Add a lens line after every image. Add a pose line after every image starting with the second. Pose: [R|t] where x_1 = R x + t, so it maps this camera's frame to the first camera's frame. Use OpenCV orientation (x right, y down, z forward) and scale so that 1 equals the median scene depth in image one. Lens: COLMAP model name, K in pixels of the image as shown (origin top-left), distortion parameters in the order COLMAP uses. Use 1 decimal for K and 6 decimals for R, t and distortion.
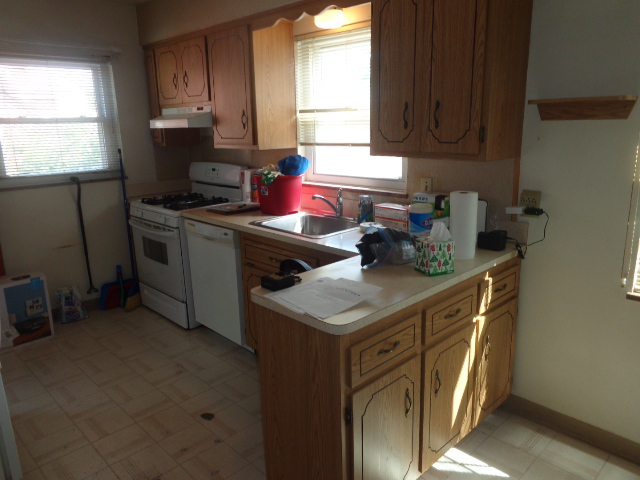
lens RADIAL K [[481.7, 0, 320.2], [0, 481.7, 238.1], [0, 0, 1]] dist [-0.003105, 0.011745]
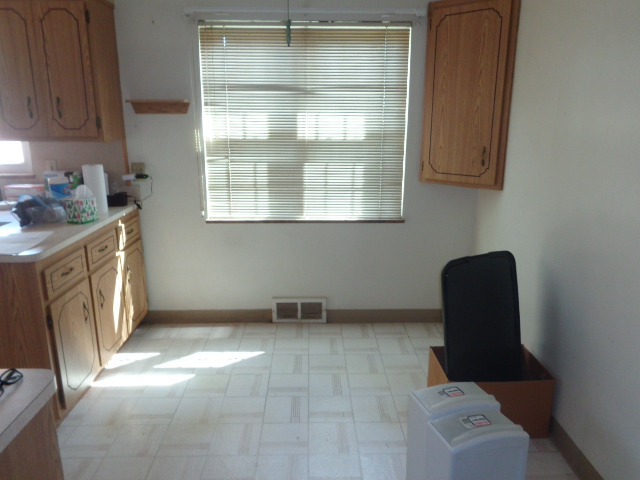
lens RADIAL K [[481.7, 0, 319.0], [0, 481.7, 239.9], [0, 0, 1]] dist [-0.003105, 0.011745]
pose [[0.685023, -0.162969, 0.710059, -0.267530], [0.158838, 0.984621, 0.072748, 0.117839], [-0.710995, 0.062950, 0.700374, -0.408896]]
